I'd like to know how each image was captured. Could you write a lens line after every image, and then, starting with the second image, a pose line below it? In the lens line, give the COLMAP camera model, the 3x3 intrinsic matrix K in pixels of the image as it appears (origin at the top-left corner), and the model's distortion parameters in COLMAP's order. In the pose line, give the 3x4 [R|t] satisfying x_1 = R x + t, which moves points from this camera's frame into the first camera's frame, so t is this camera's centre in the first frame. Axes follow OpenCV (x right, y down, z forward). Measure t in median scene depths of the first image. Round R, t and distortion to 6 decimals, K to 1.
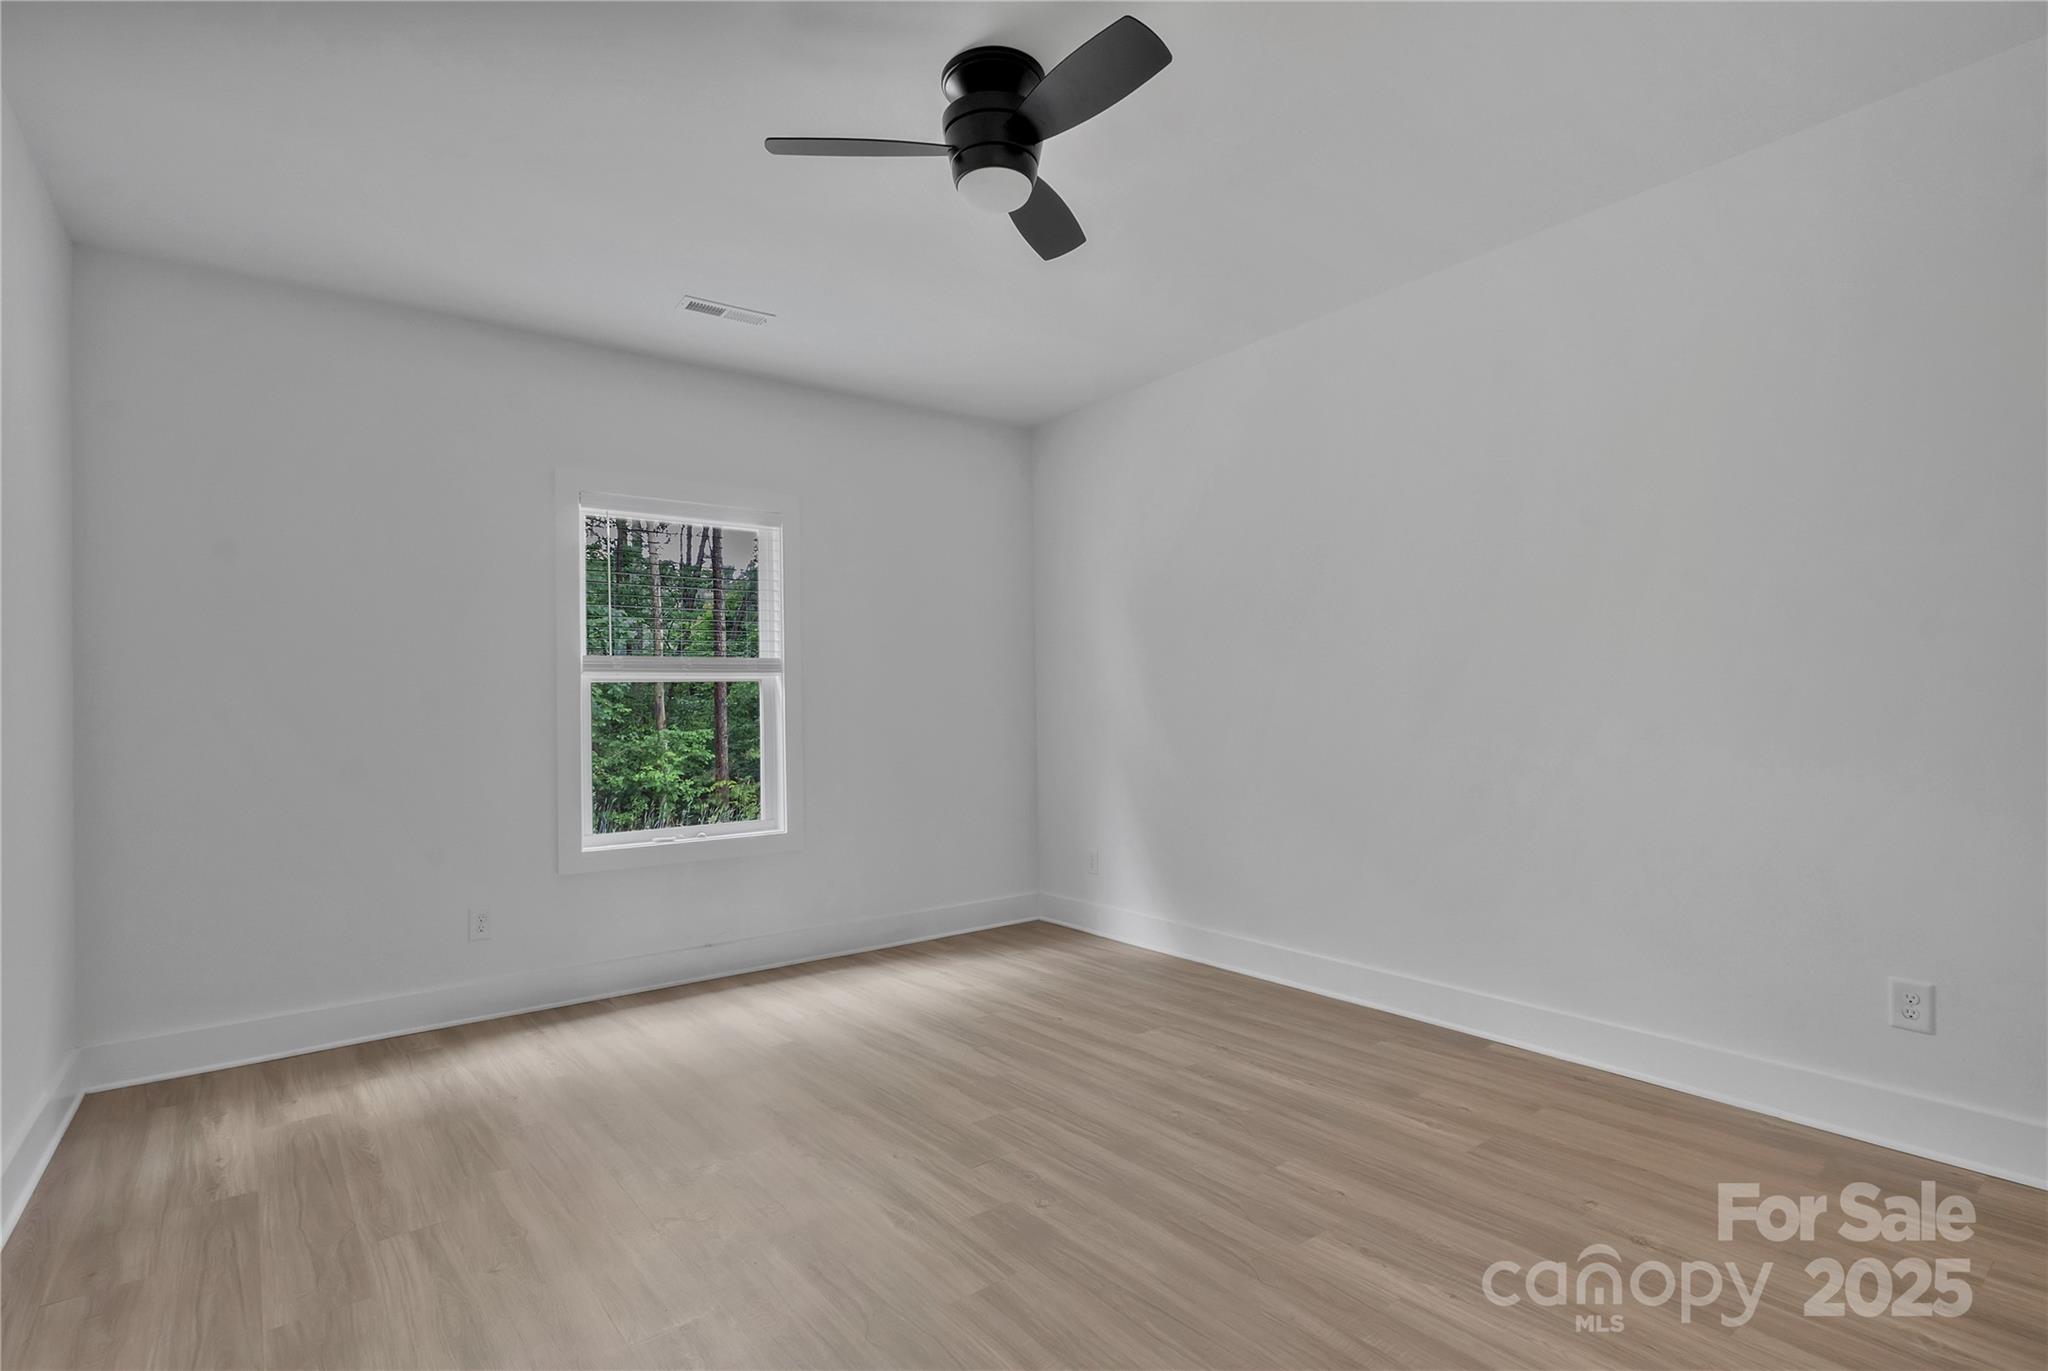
lens RADIAL K [[971.0, 0, 1029.4], [0, 971.0, 687.7], [0, 0, 1]] dist [0.004341, 0.000069]
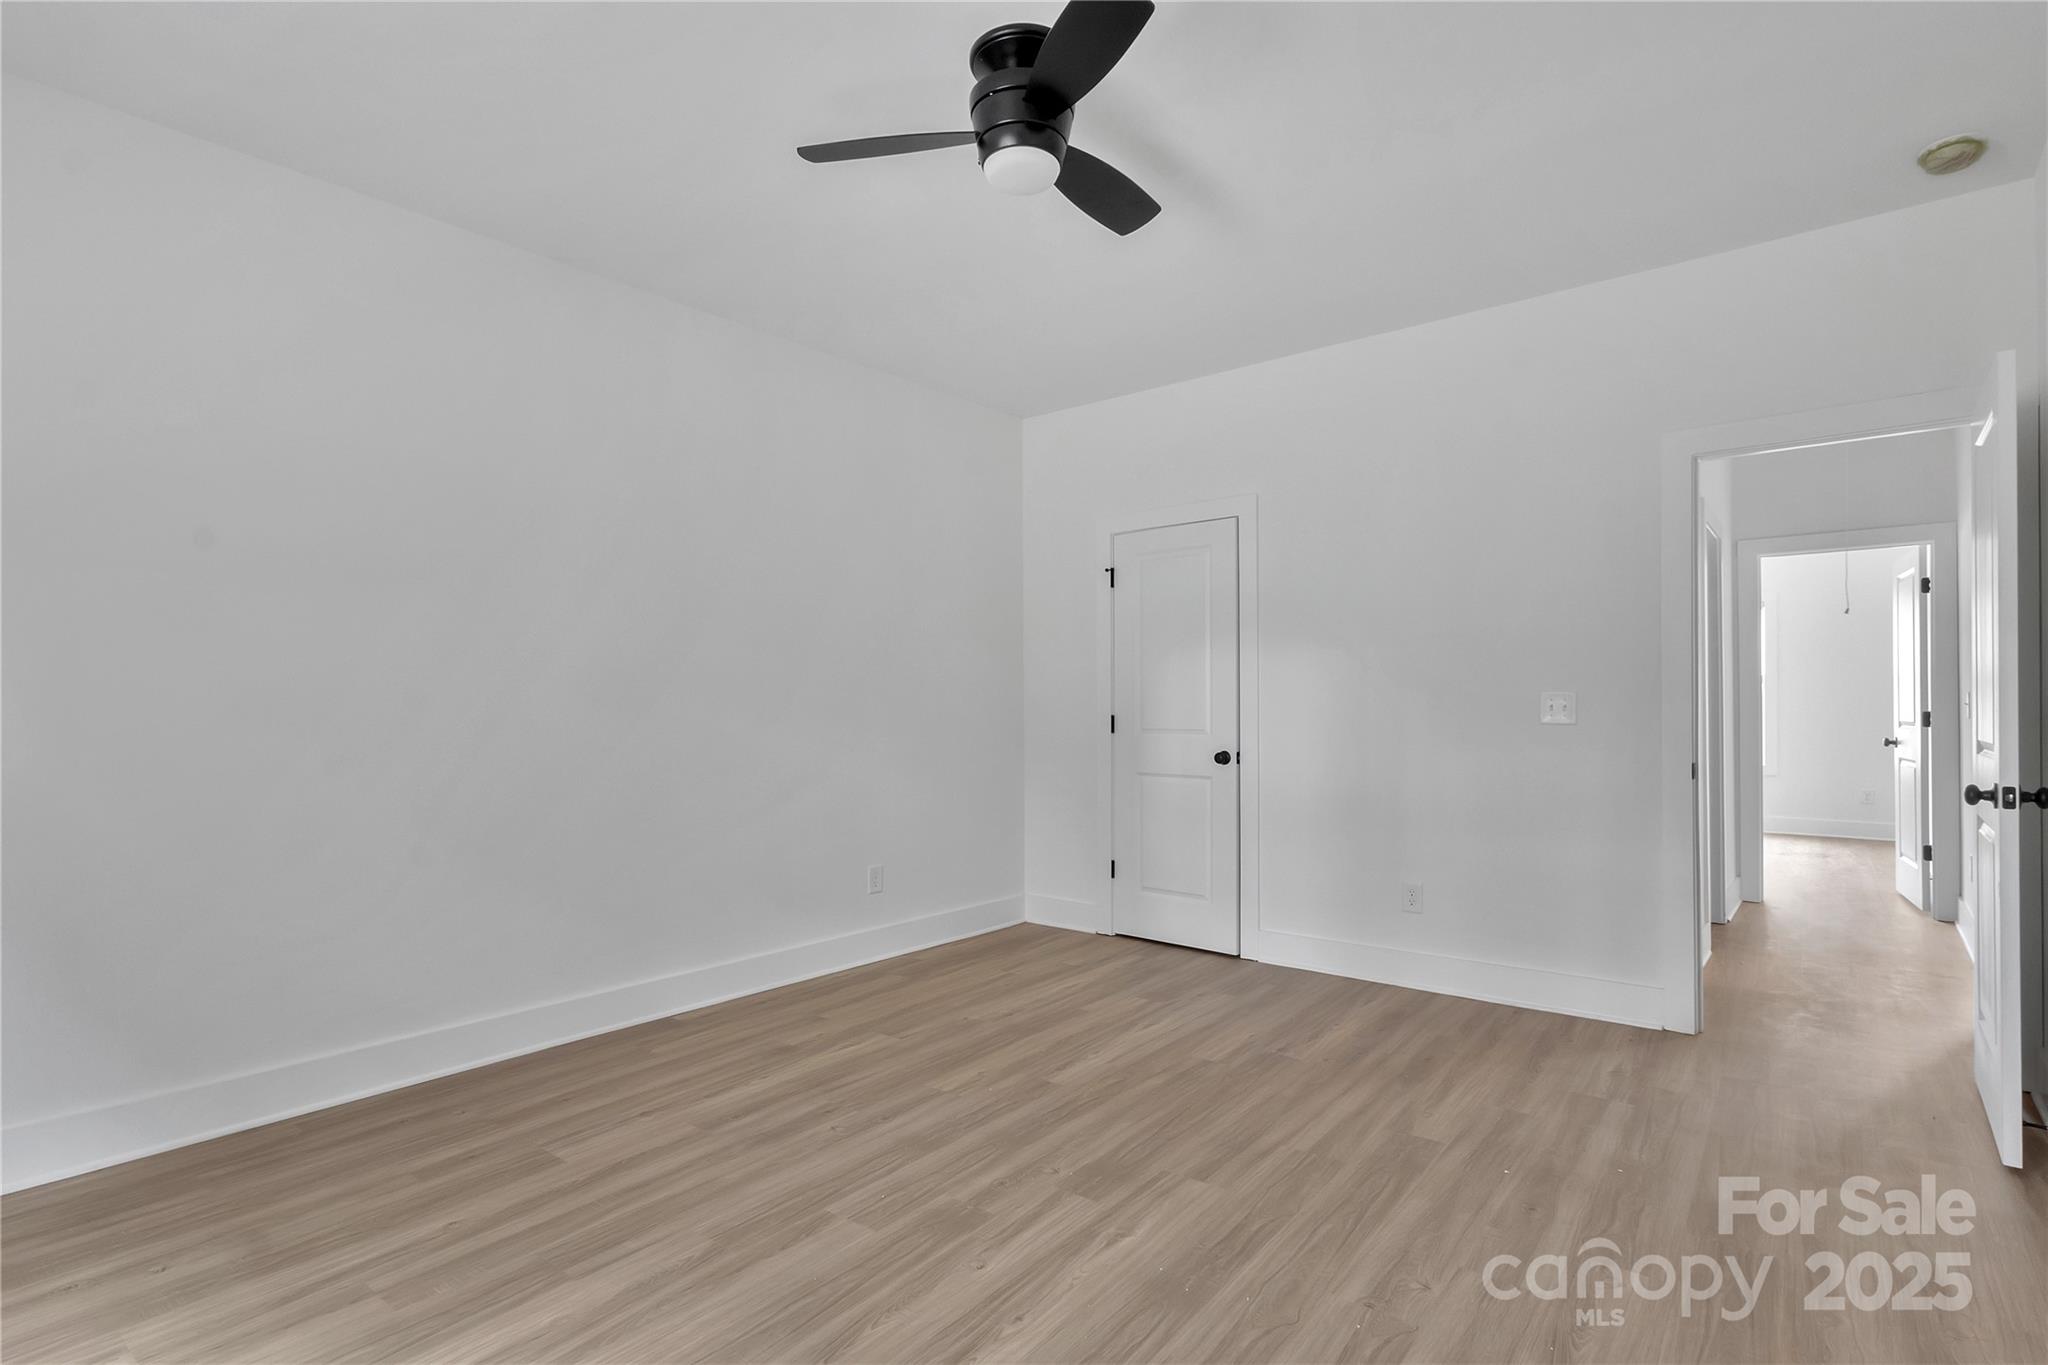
lens RADIAL K [[971.0, 0, 1029.4], [0, 971.0, 684.7], [0, 0, 1]] dist [0.004341, 0.000069]
pose [[-0.206988, 0.036193, 0.977674, -0.813536], [-0.009007, 0.999203, -0.038897, 0.034017], [-0.978302, -0.016857, -0.206497, 0.983550]]
